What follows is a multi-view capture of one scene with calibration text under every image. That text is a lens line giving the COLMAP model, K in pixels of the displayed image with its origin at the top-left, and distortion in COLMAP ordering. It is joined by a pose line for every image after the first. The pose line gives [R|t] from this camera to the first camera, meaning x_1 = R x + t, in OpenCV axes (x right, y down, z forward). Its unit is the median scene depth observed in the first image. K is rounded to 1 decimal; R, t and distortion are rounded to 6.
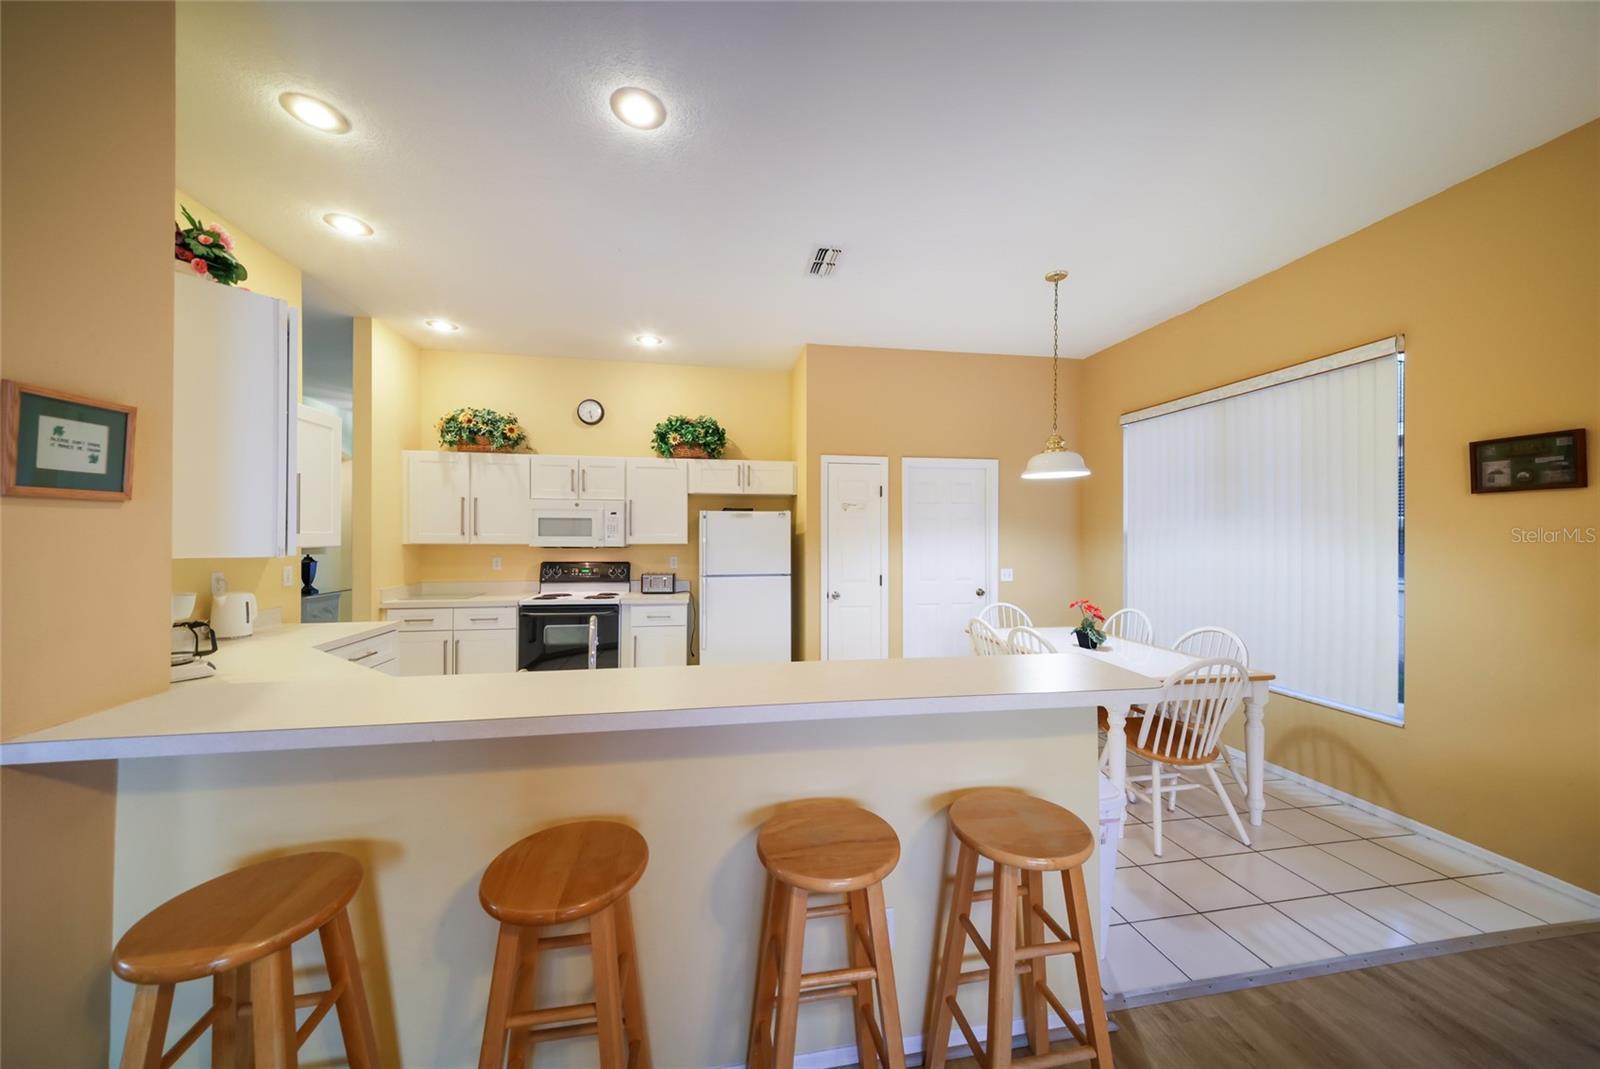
lens RADIAL K [[550.4, 0, 800.4], [0, 550.4, 532.3], [0, 0, 1]] dist [-0.001019, -0.000327]
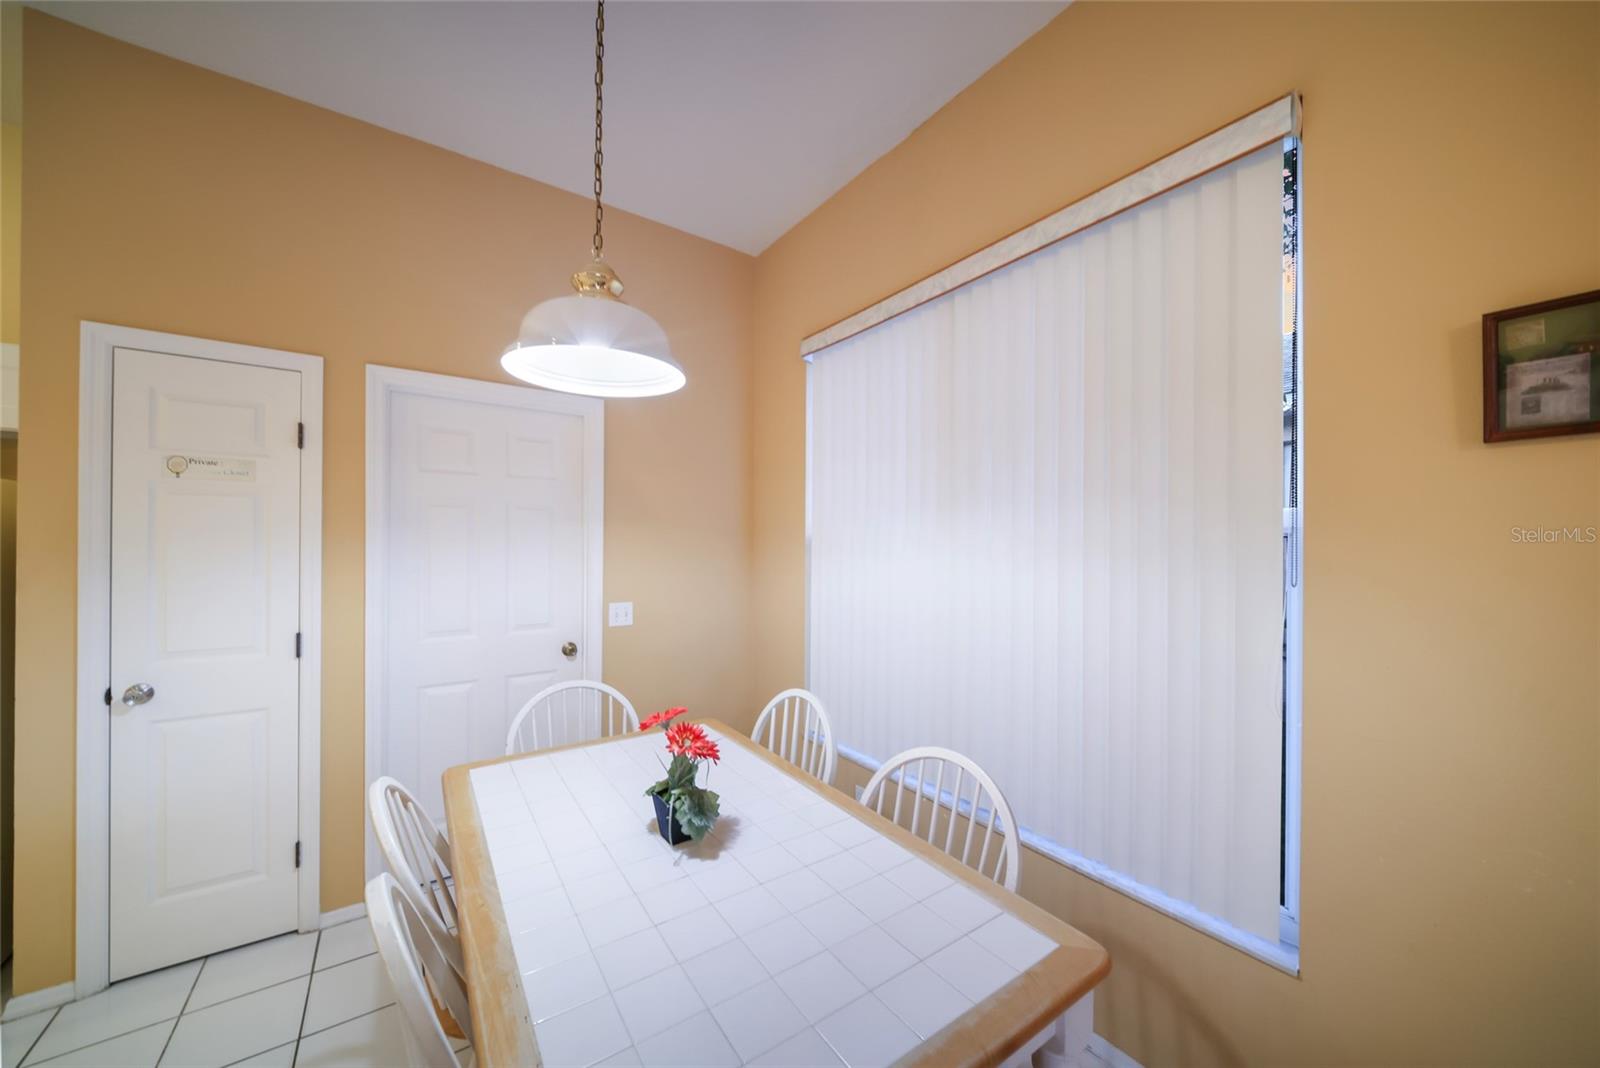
lens RADIAL K [[564.6, 0, 804.2], [0, 564.6, 529.8], [0, 0, 1]] dist [0.000035, -0.000173]
pose [[0.895060, 0.017689, 0.445595, 0.375162], [-0.009221, 0.999733, -0.021166, 0.004904], [-0.445851, 0.014836, 0.894984, 0.542554]]
